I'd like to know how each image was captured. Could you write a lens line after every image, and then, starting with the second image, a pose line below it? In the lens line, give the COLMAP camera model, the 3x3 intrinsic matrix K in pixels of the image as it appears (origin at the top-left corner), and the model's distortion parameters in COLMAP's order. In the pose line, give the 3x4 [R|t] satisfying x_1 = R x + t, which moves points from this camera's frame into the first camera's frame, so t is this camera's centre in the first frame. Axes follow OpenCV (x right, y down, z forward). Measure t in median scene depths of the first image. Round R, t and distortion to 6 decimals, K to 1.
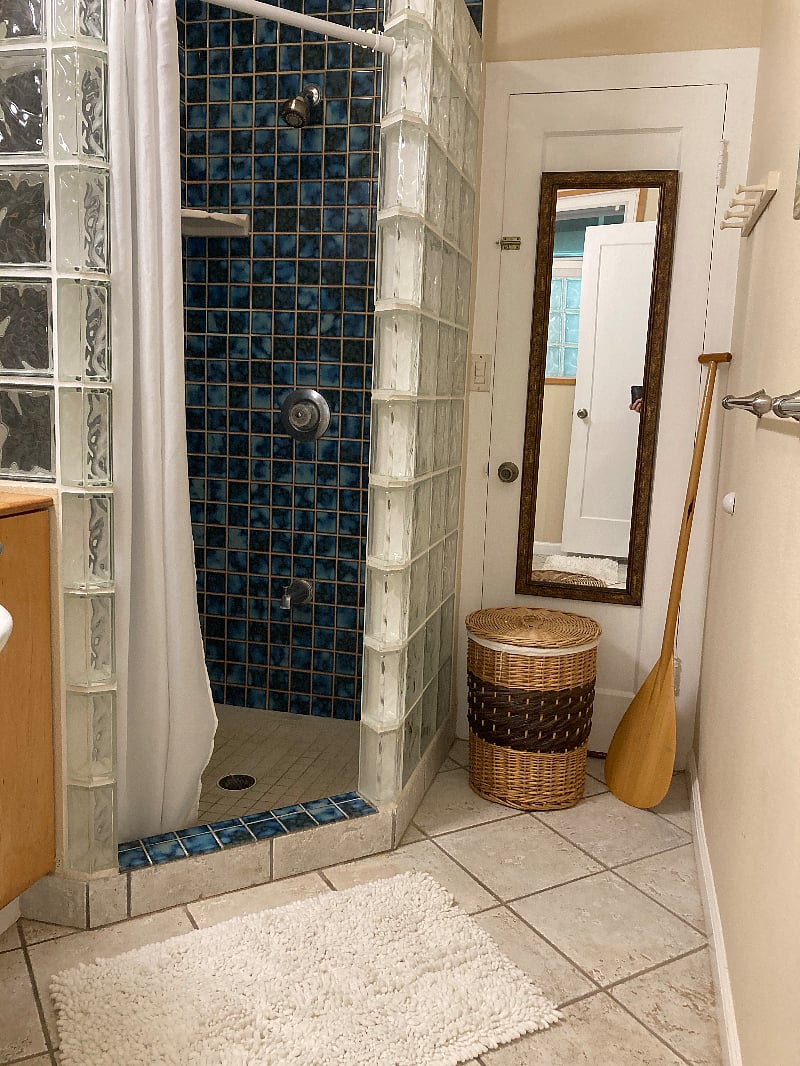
lens RADIAL K [[852.5, 0, 399.2], [0, 852.5, 532.2], [0, 0, 1]] dist [0.034462, -0.038624]
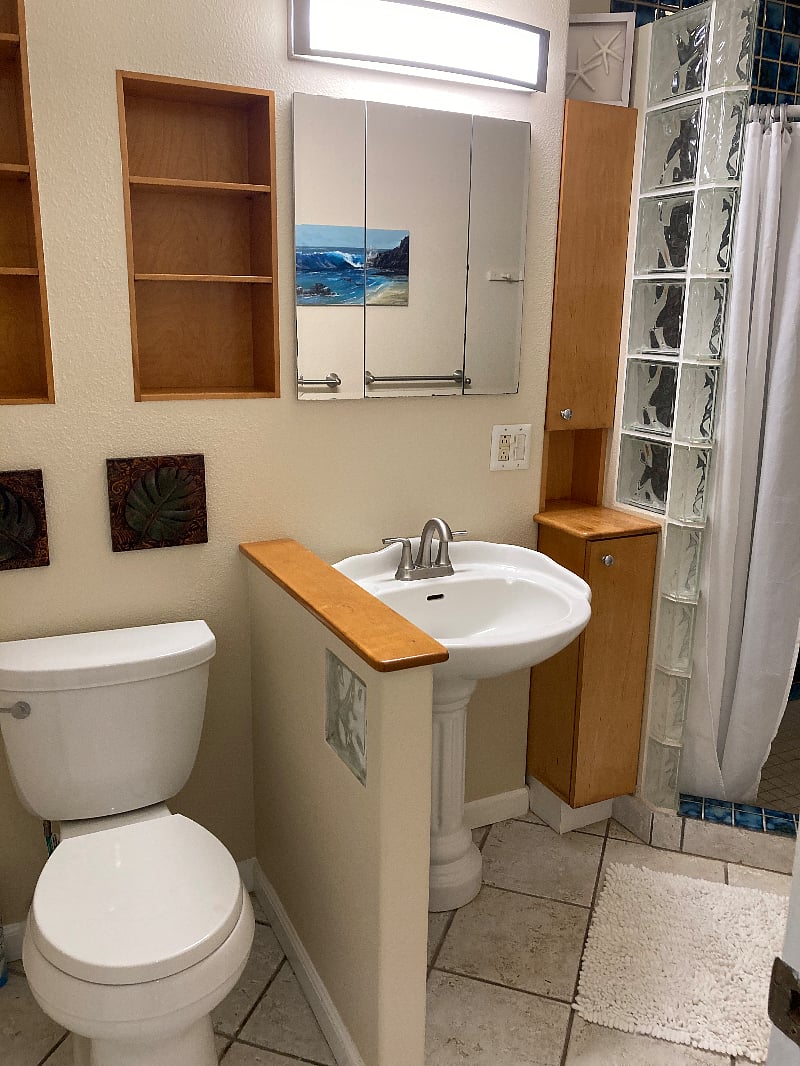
lens RADIAL K [[852.5, 0, 399.9], [0, 852.5, 523.7], [0, 0, 1]] dist [0.034462, -0.038624]
pose [[0.651532, 0.146205, -0.744399, 0.301750], [-0.096748, 0.989254, 0.109618, -0.140828], [0.752426, 0.000599, 0.658676, -0.171272]]
